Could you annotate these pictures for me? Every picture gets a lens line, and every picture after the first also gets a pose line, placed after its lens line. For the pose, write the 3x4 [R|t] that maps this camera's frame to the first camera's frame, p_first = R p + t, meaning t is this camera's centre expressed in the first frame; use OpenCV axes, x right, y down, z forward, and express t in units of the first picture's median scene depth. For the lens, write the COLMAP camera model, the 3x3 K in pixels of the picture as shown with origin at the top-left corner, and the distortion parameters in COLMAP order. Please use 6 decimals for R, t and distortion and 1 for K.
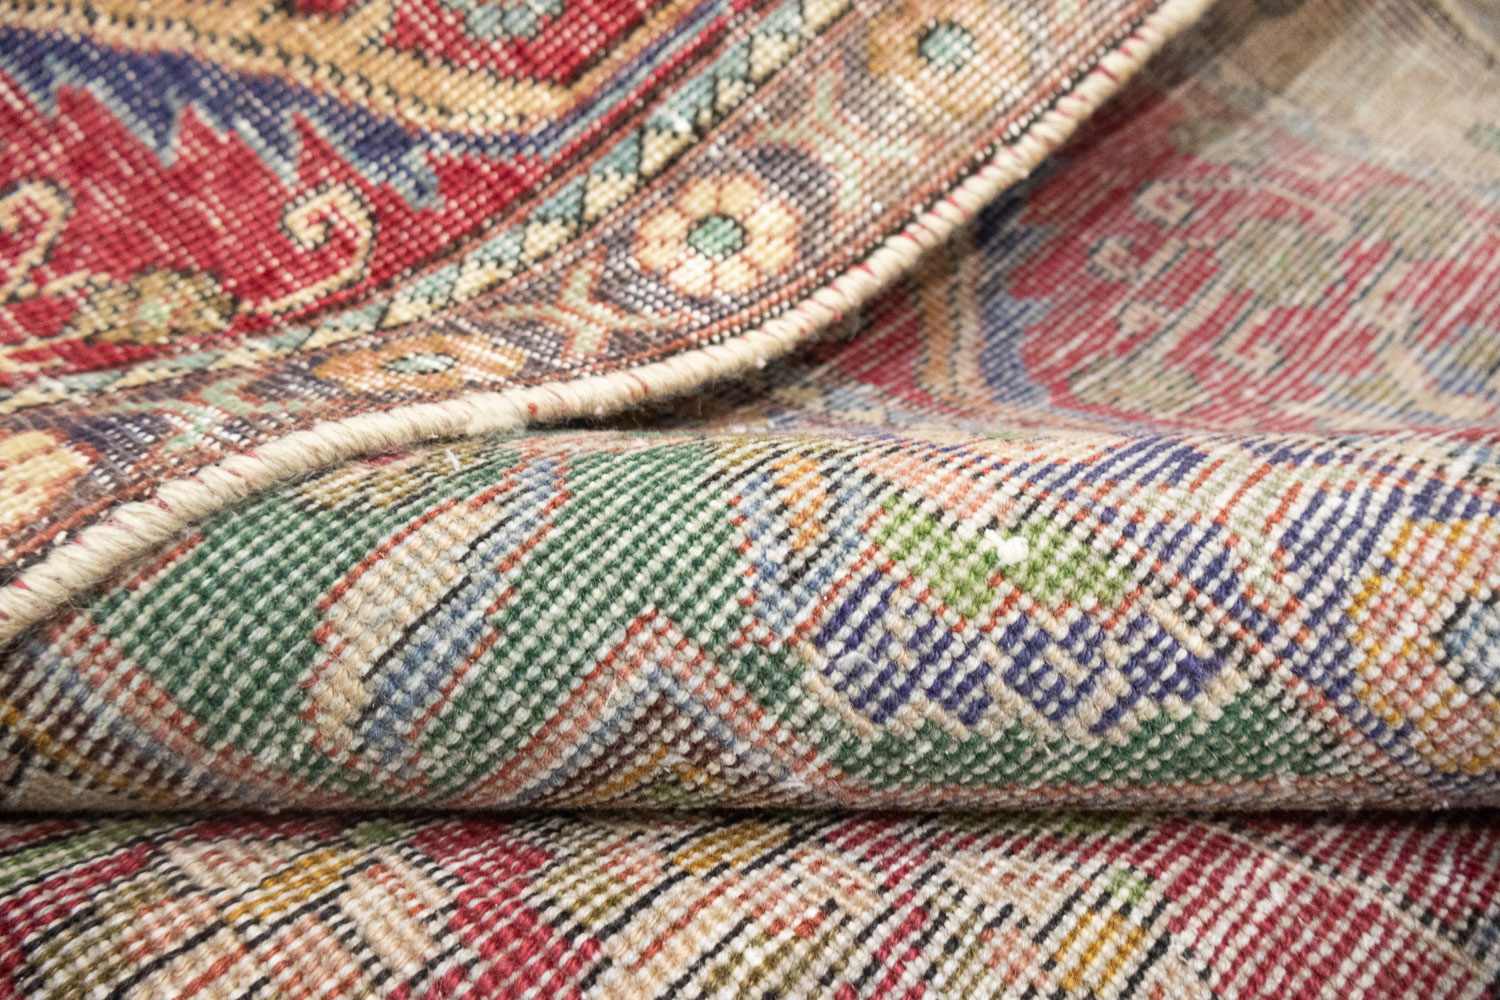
lens RADIAL K [[1257.0, 0, 744.5], [0, 1257.0, 495.5], [0, 0, 1]] dist [0.006921, -0.003221]
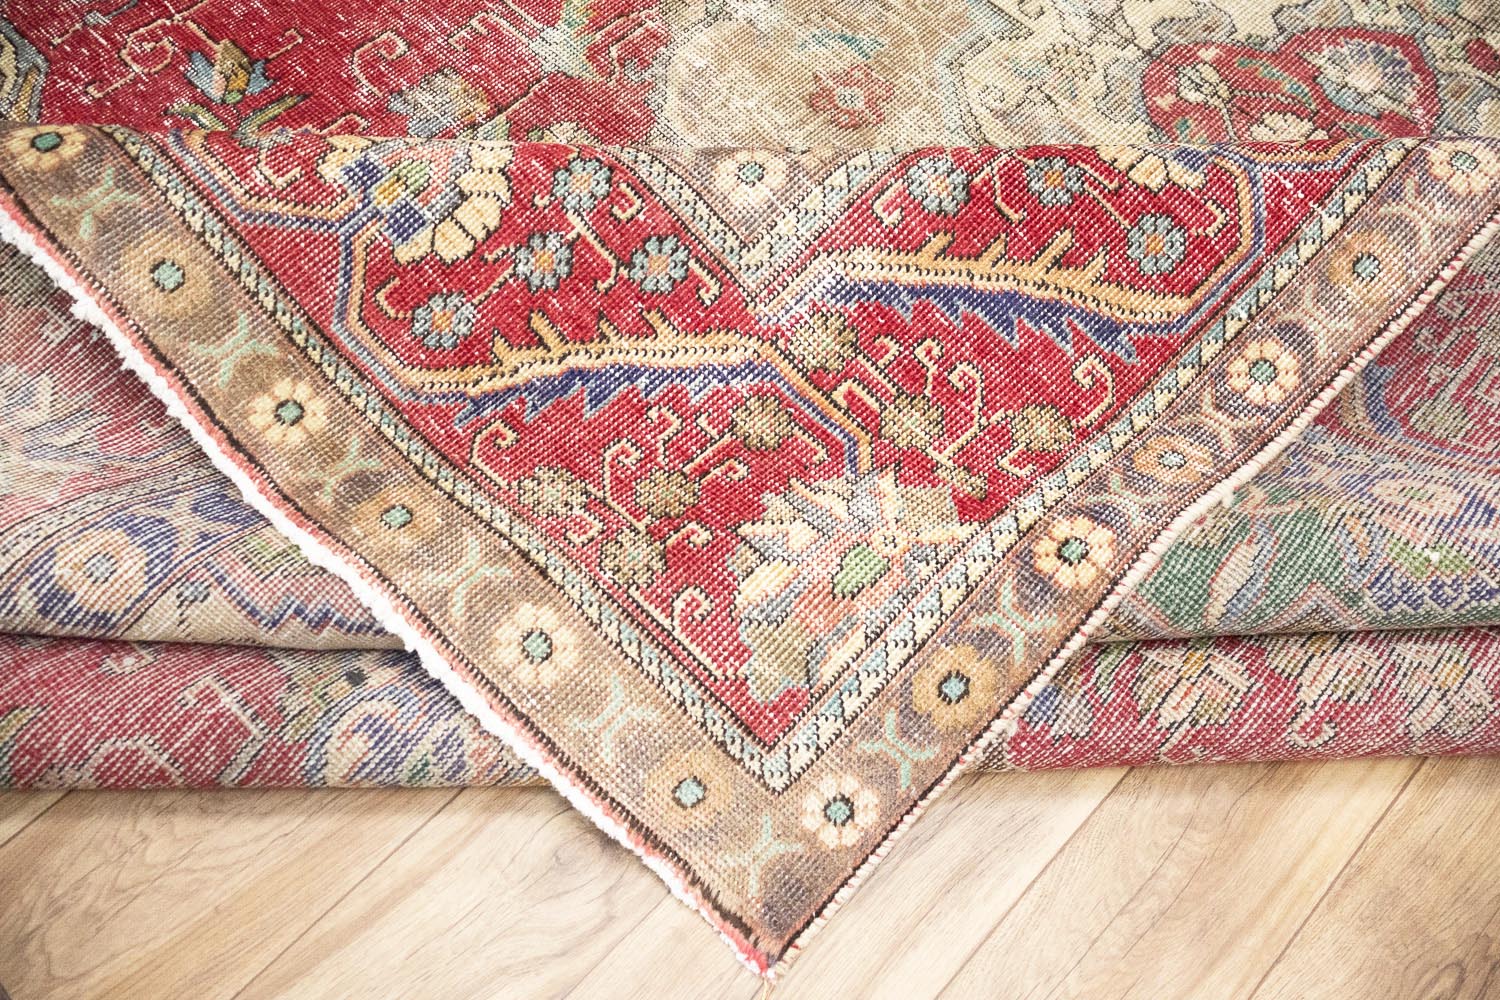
lens RADIAL K [[1257.0, 0, 744.5], [0, 1257.0, 495.5], [0, 0, 1]] dist [0.006921, -0.003221]
pose [[0.998347, -0.042322, -0.038893, -1.338881], [0.052172, 0.951202, 0.304128, -1.117358], [0.024123, -0.305654, 0.951837, -1.916442]]
